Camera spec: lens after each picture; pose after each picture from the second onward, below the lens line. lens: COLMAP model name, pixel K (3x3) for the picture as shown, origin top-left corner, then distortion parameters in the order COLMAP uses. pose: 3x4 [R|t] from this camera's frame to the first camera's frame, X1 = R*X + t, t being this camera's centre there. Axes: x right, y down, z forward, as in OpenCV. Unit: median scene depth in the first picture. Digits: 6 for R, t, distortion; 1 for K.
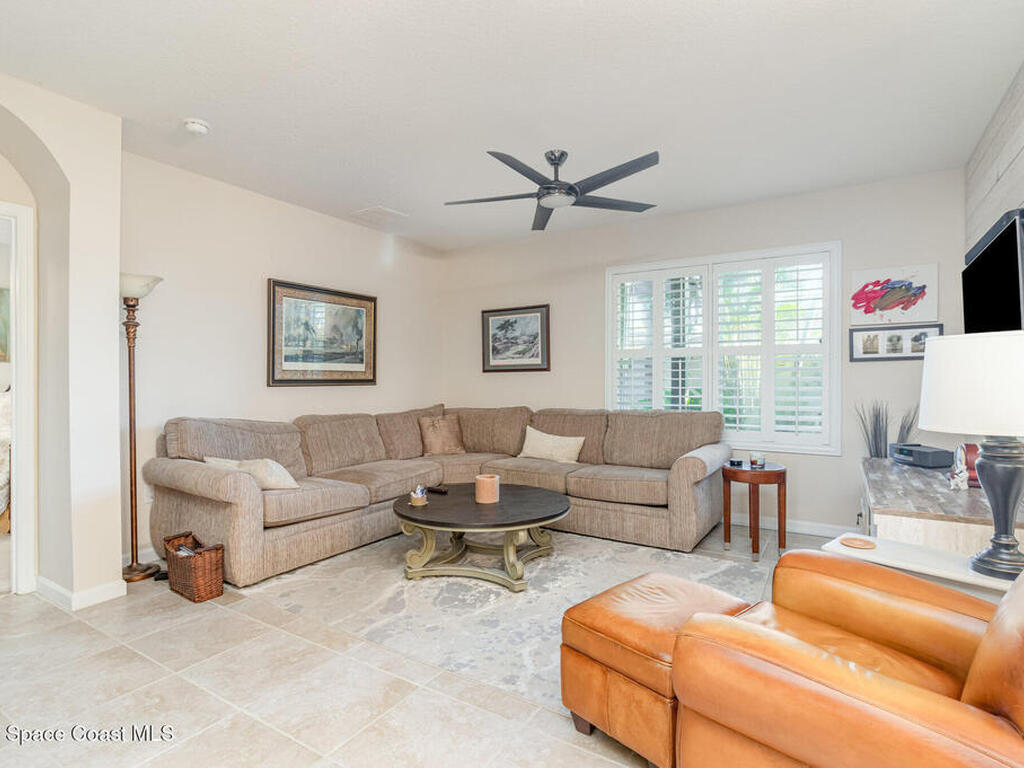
lens RADIAL K [[535.8, 0, 513.7], [0, 535.8, 380.5], [0, 0, 1]] dist [-0.000144, 0.000201]
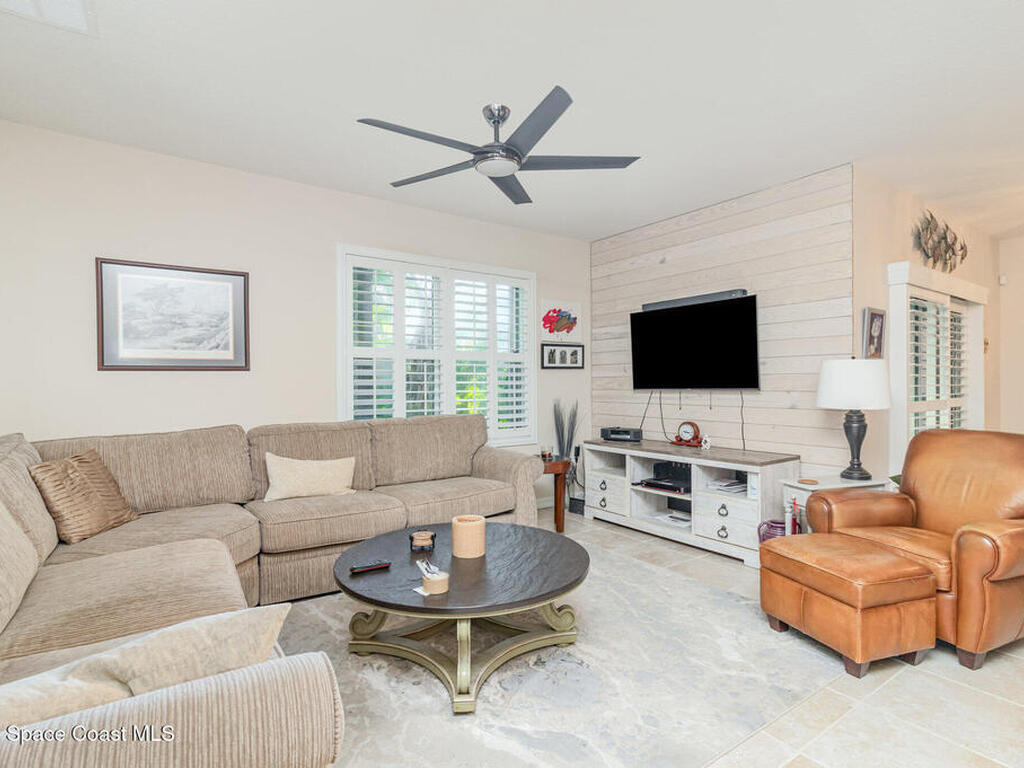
lens RADIAL K [[535.8, 0, 513.7], [0, 535.8, 380.5], [0, 0, 1]] dist [-0.000144, 0.000201]
pose [[0.375715, 0.006369, 0.926713, -0.539854], [0.006177, 0.999937, -0.009377, 0.003744], [-0.926715, 0.009247, 0.375652, 0.534152]]
